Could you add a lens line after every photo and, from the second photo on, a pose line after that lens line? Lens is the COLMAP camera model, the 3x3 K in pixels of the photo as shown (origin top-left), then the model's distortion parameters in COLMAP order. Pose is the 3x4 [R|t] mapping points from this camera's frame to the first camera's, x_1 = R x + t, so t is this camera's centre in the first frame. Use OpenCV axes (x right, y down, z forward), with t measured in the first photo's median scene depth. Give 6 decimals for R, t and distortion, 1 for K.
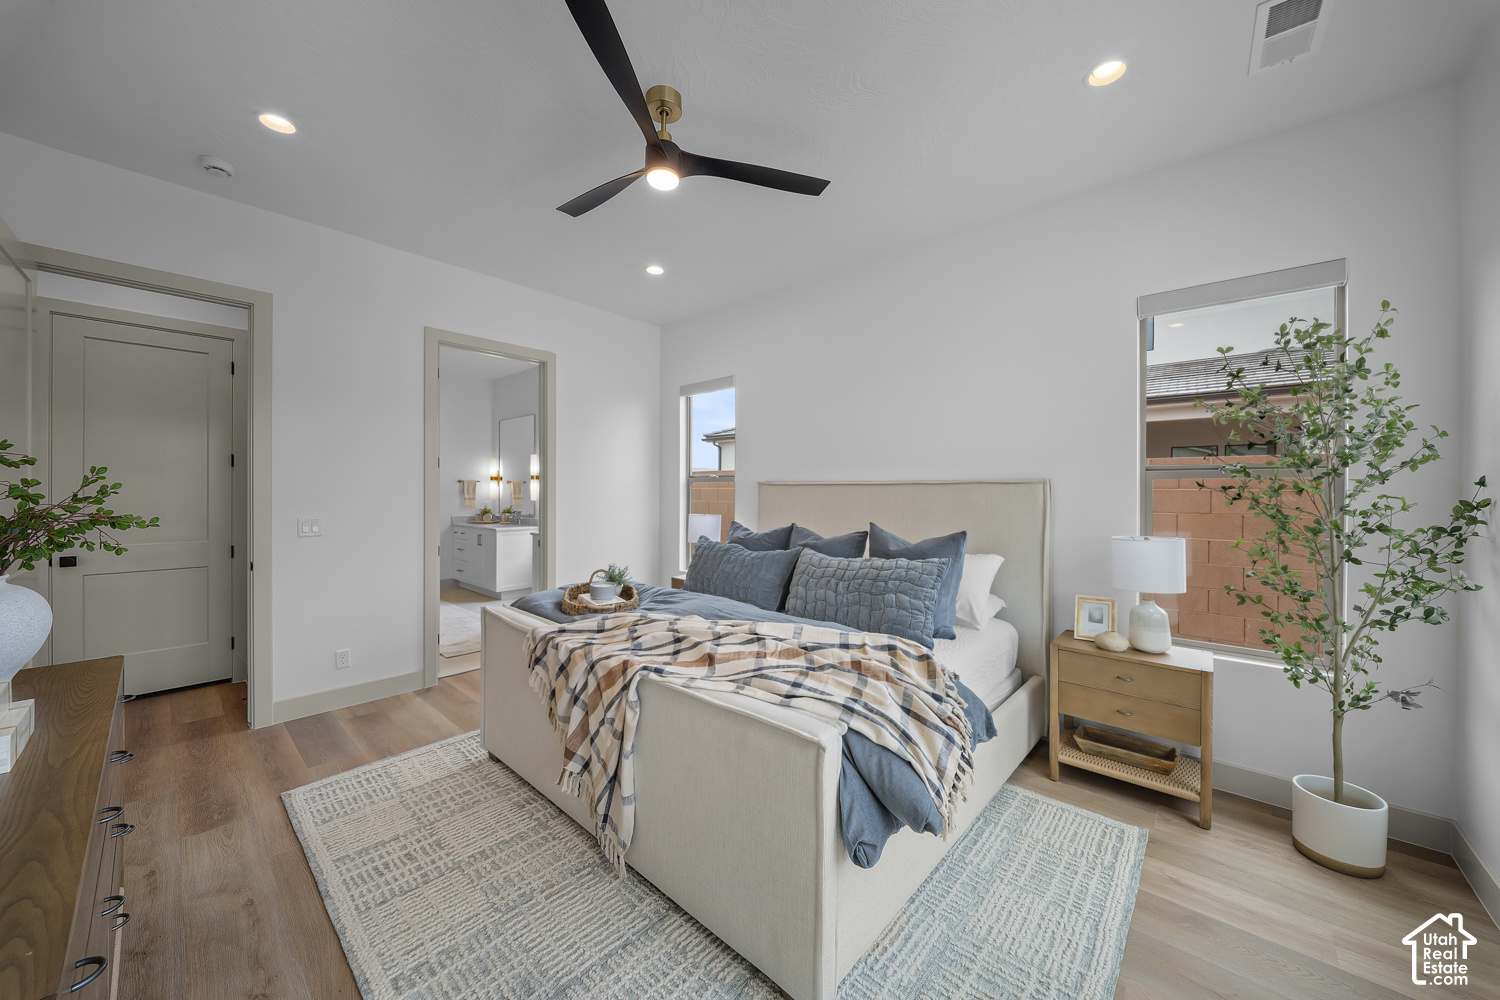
lens RADIAL K [[523.9, 0, 744.6], [0, 523.9, 492.7], [0, 0, 1]] dist [0.001217, -0.004080]
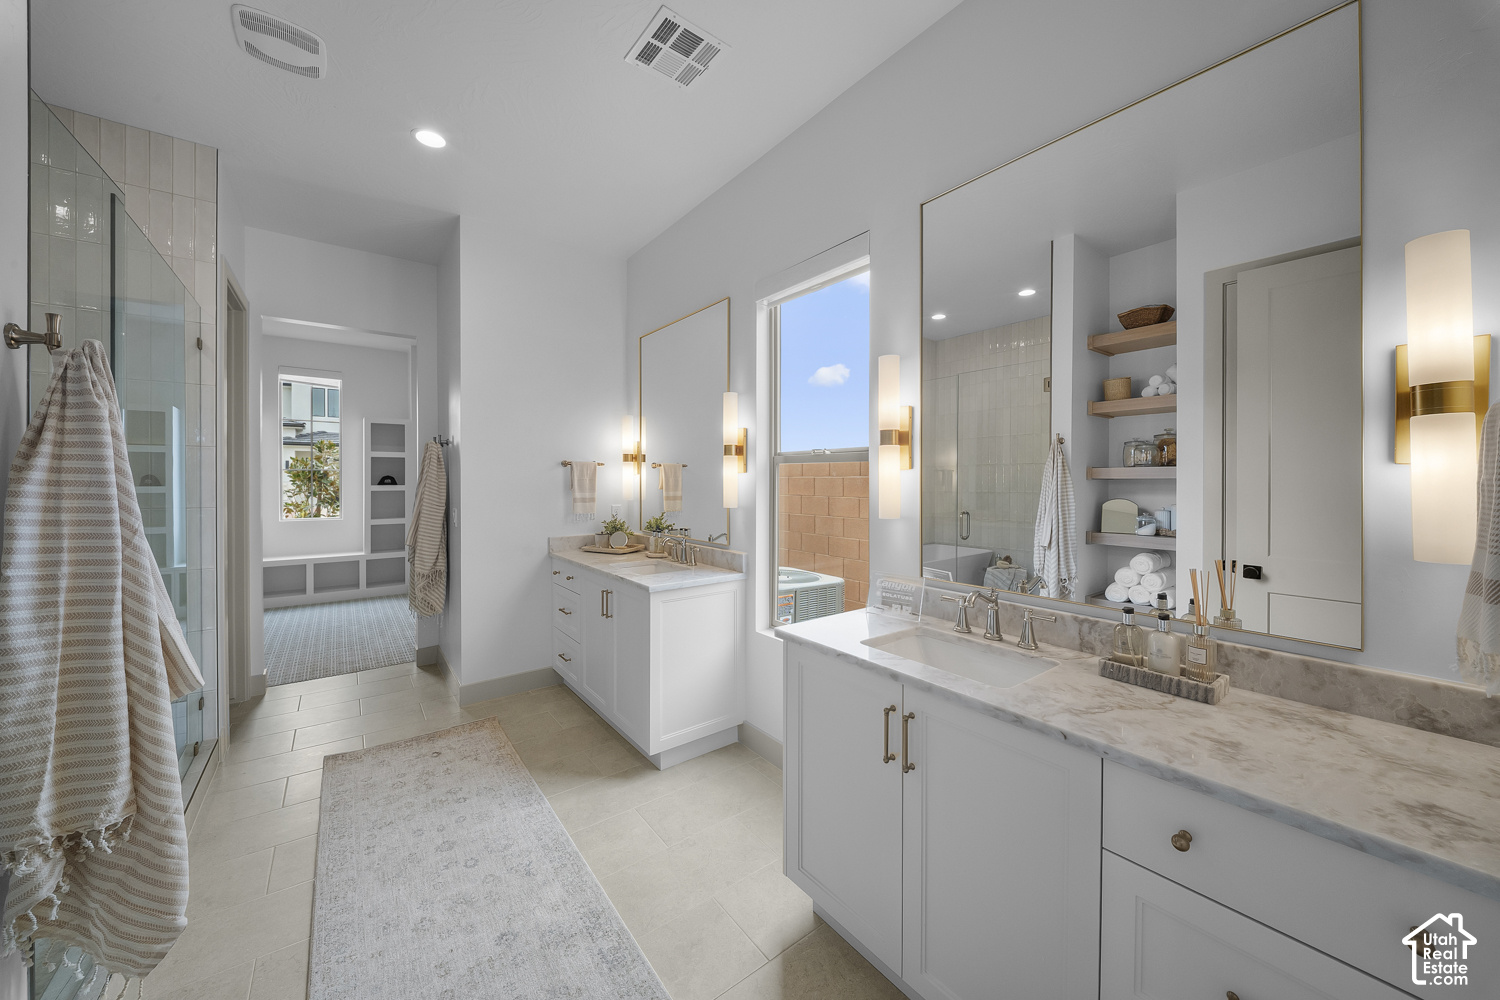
lens RADIAL K [[523.9, 0, 744.6], [0, 523.9, 492.7], [0, 0, 1]] dist [0.001217, -0.004080]
pose [[0.983086, 0.002380, -0.183129, -0.290694], [0.000580, 0.999870, 0.016105, -0.002794], [0.183143, -0.015939, 0.982957, 0.553019]]
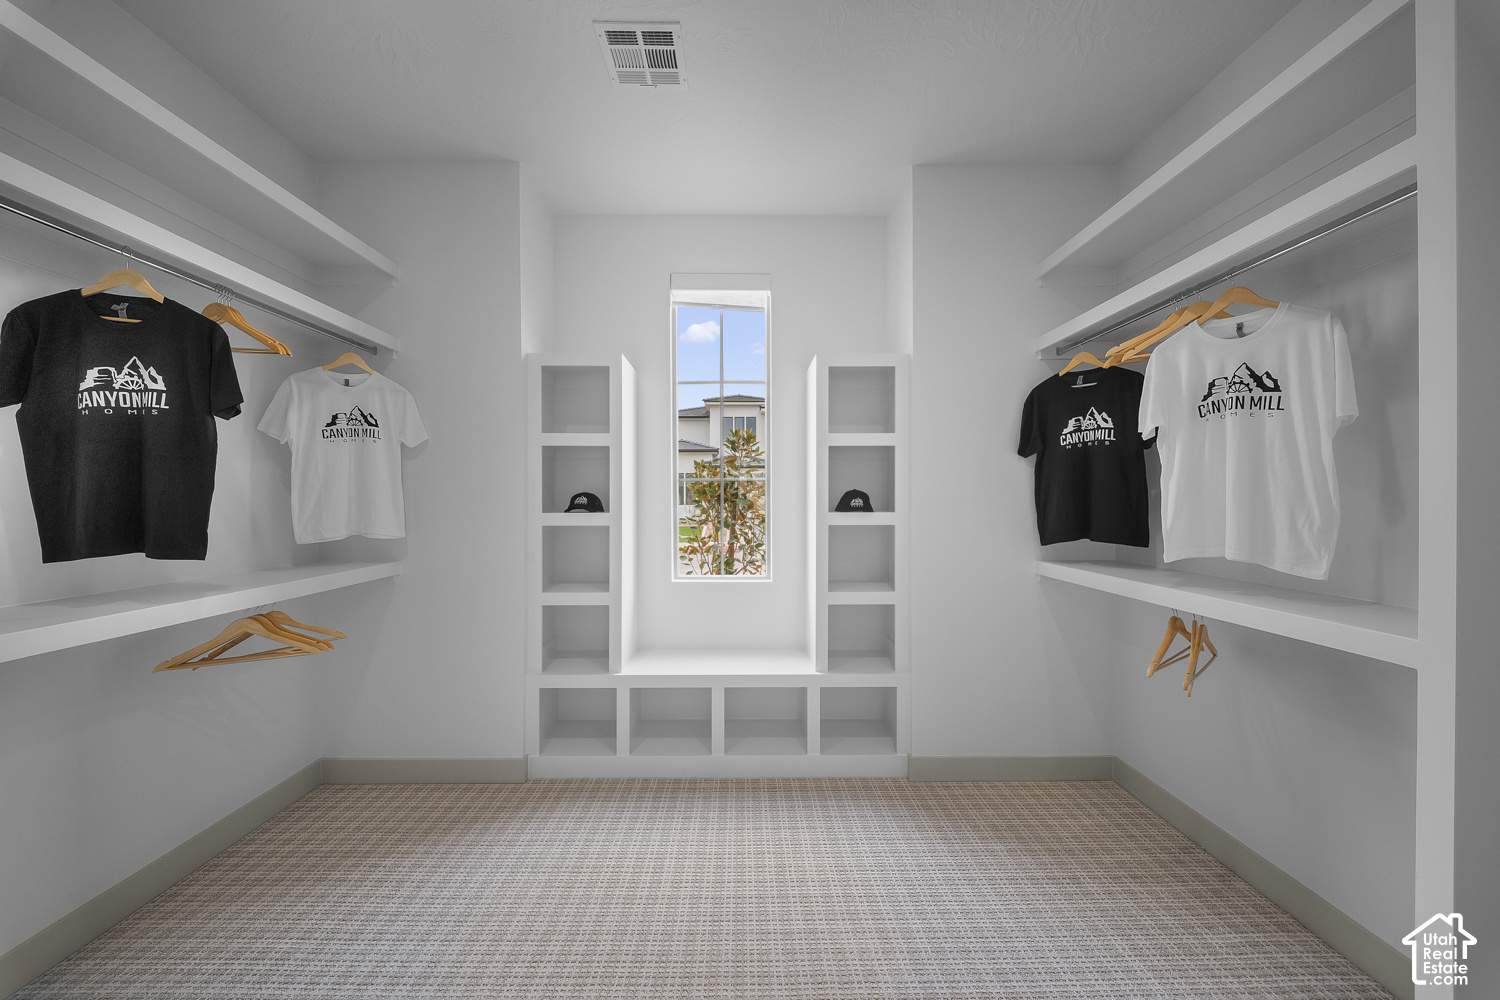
lens RADIAL K [[523.8, 0, 748.3], [0, 523.8, 493.8], [0, 0, 1]] dist [0.006800, -0.005885]
pose [[0.677569, -0.009876, -0.735393, -0.824032], [0.000577, 0.999917, -0.012897, -0.010157], [0.735459, 0.008315, 0.677519, 0.998630]]
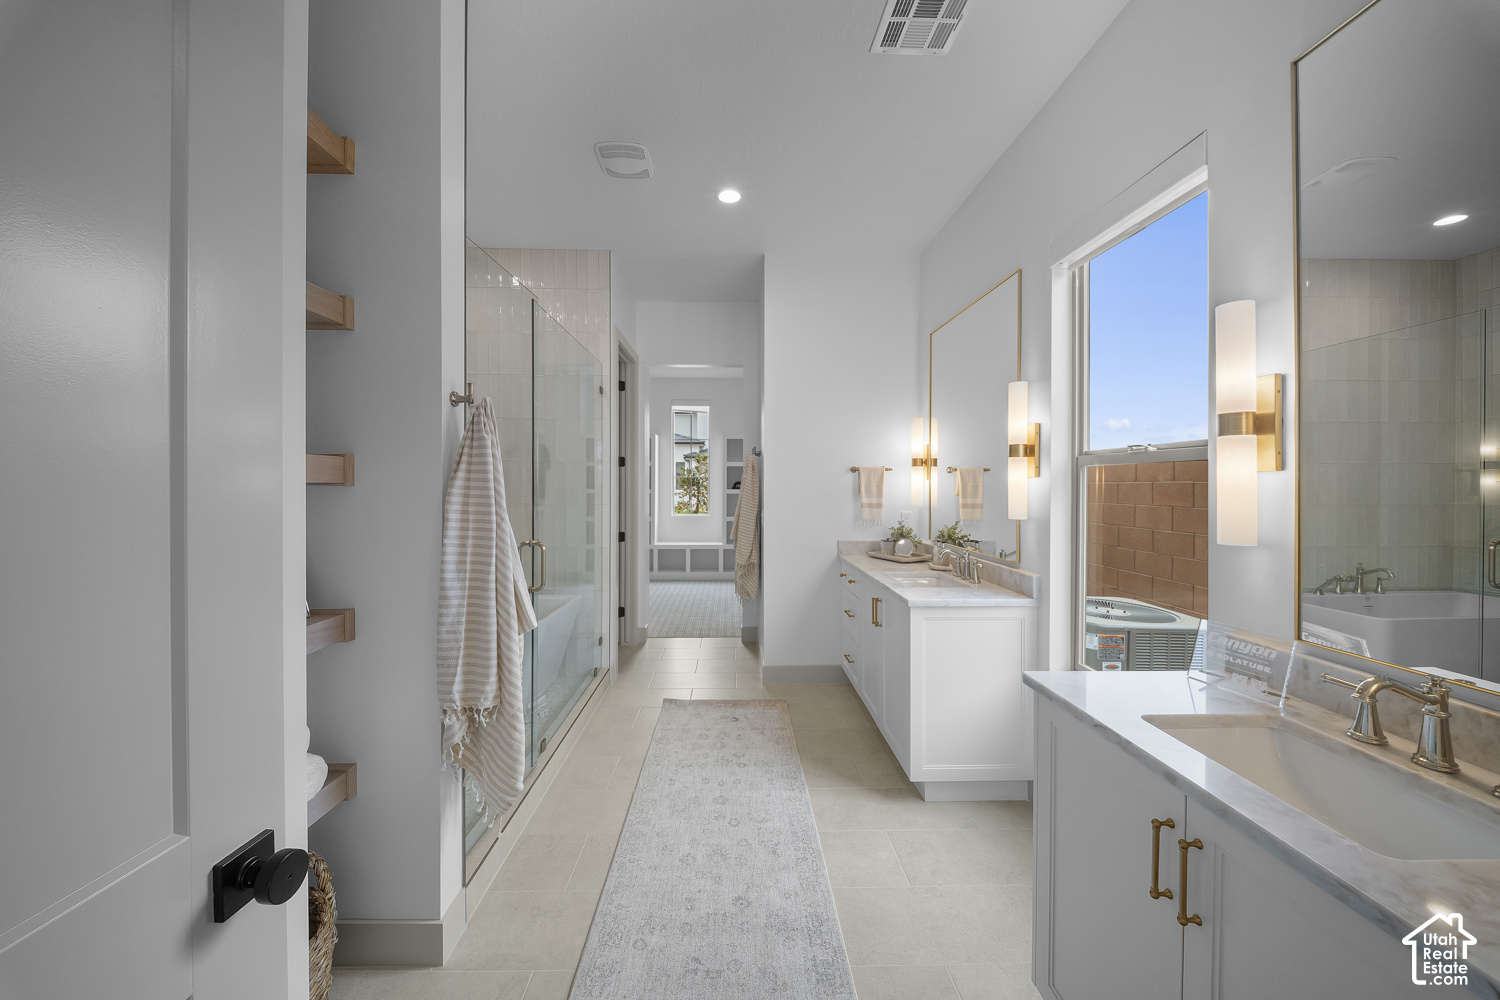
lens RADIAL K [[523.8, 0, 748.3], [0, 523.8, 493.8], [0, 0, 1]] dist [0.006800, -0.005885]
pose [[0.691518, 0.011860, -0.722262, -0.253896], [-0.005970, 0.999925, 0.010703, -0.003601], [0.722334, -0.003089, 0.691537, 0.582342]]
